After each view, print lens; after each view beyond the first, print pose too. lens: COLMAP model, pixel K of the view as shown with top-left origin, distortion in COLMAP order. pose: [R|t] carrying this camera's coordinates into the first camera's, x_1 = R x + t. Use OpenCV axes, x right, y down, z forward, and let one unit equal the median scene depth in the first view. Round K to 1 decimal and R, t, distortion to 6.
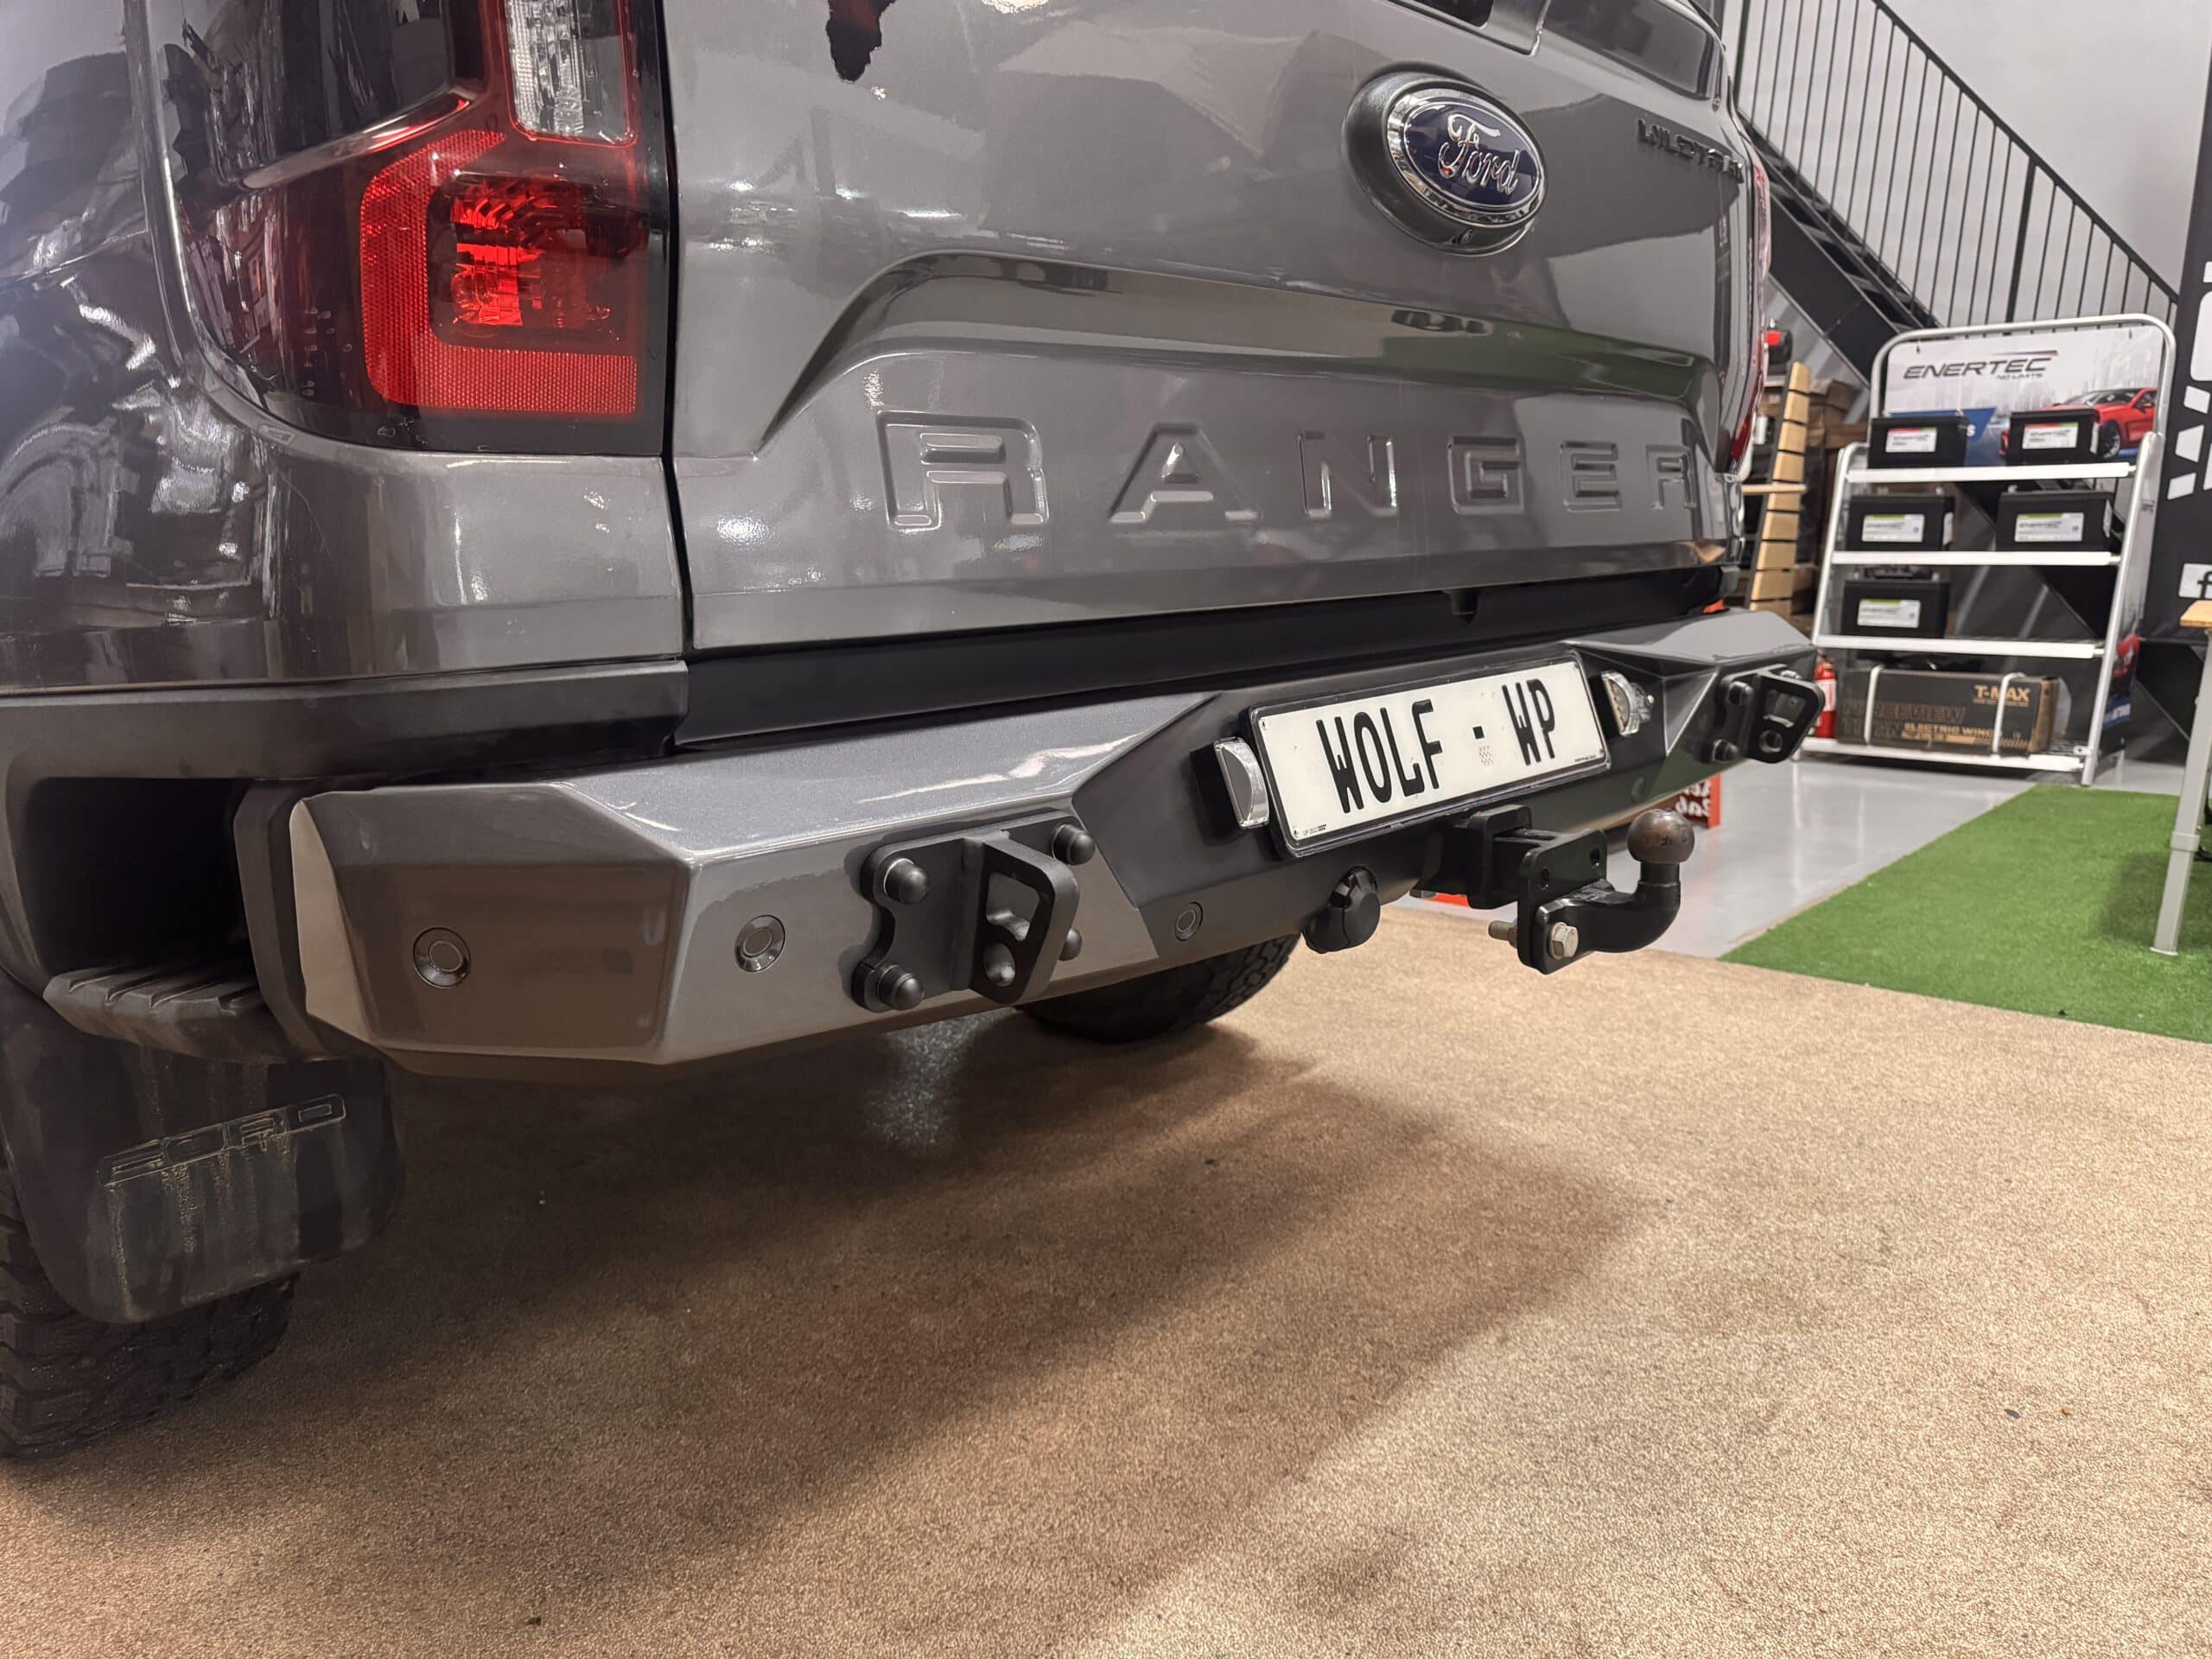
lens RADIAL K [[1555.5, 0, 1106.0], [0, 1555.5, 829.5], [0, 0, 1]] dist [0.055785, -0.081569]
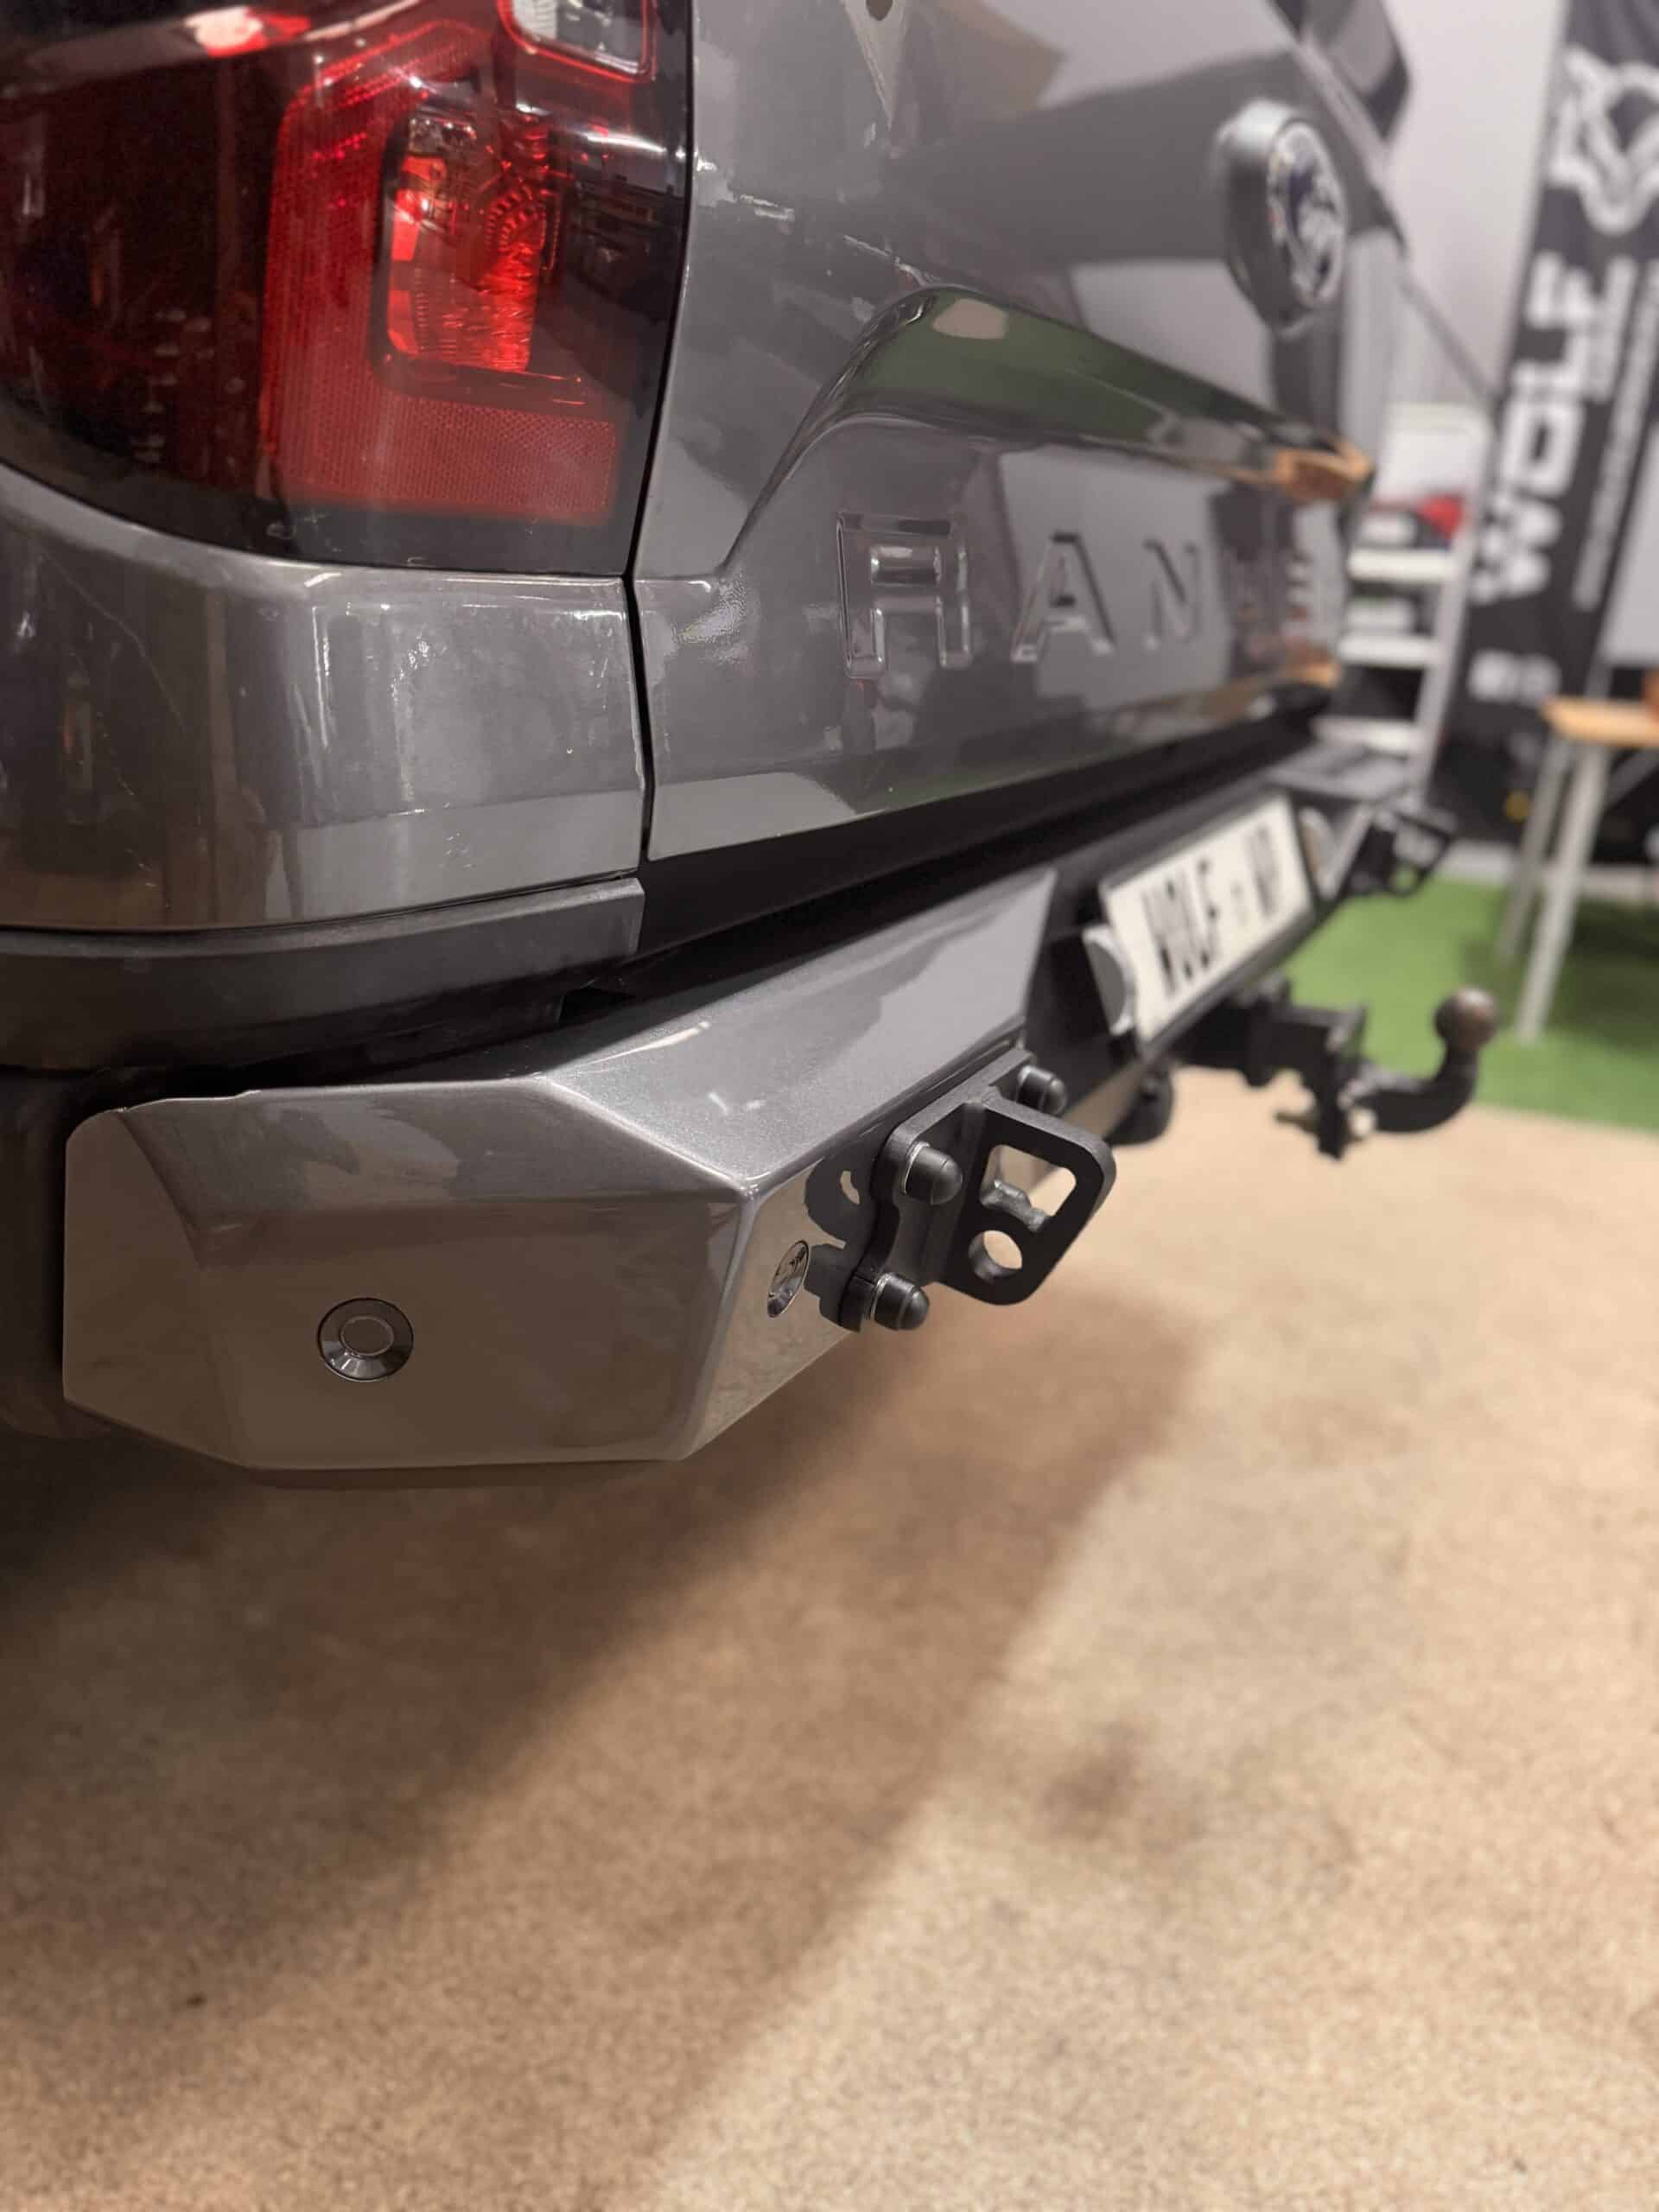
lens RADIAL K [[1572.0, 0, 831.8], [0, 1572.0, 1094.9], [0, 0, 1]] dist [0.034313, -0.051425]
pose [[0.960972, -0.032277, 0.274756, -0.236495], [-0.005265, 0.990857, 0.134814, -0.065870], [-0.276595, -0.130999, 0.952016, 0.178603]]
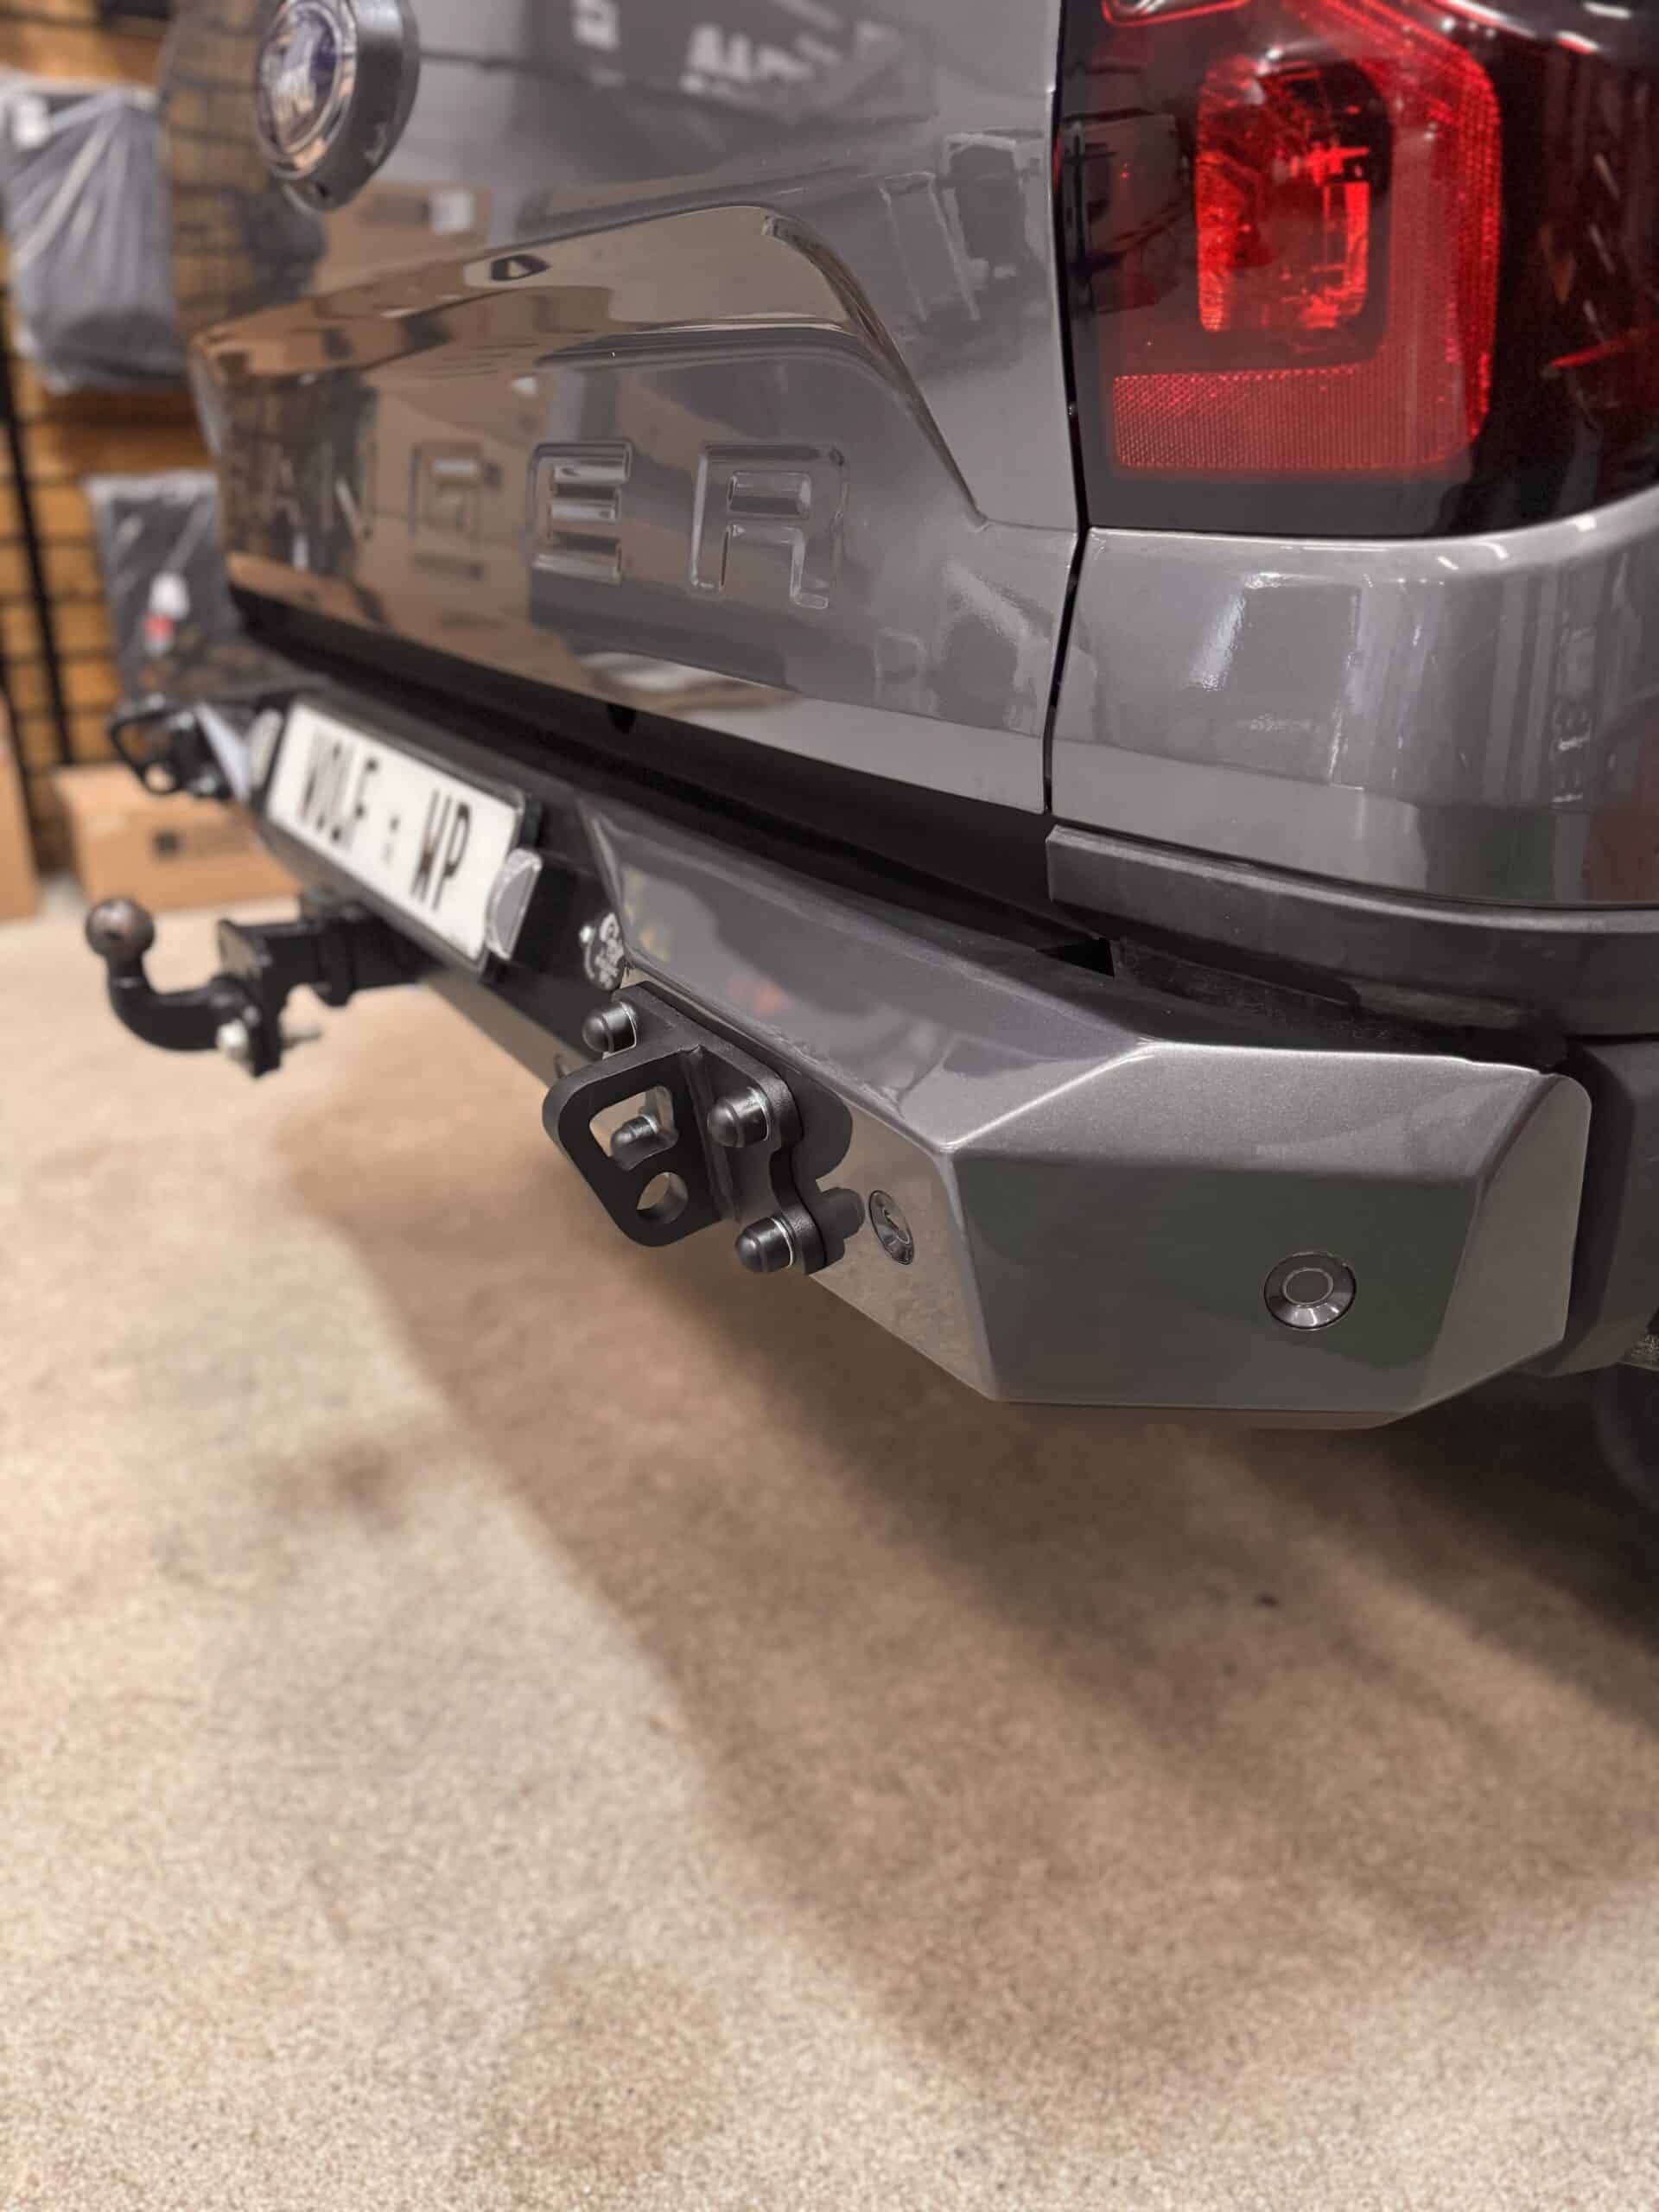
lens RADIAL K [[1555.5, 0, 829.5], [0, 1555.5, 1106.0], [0, 0, 1]] dist [0.055785, -0.081569]
pose [[-0.254900, 0.381332, -0.888601, 0.959452], [-0.195473, 0.879663, 0.433569, -0.329830], [0.947004, 0.284215, -0.149686, 1.365232]]
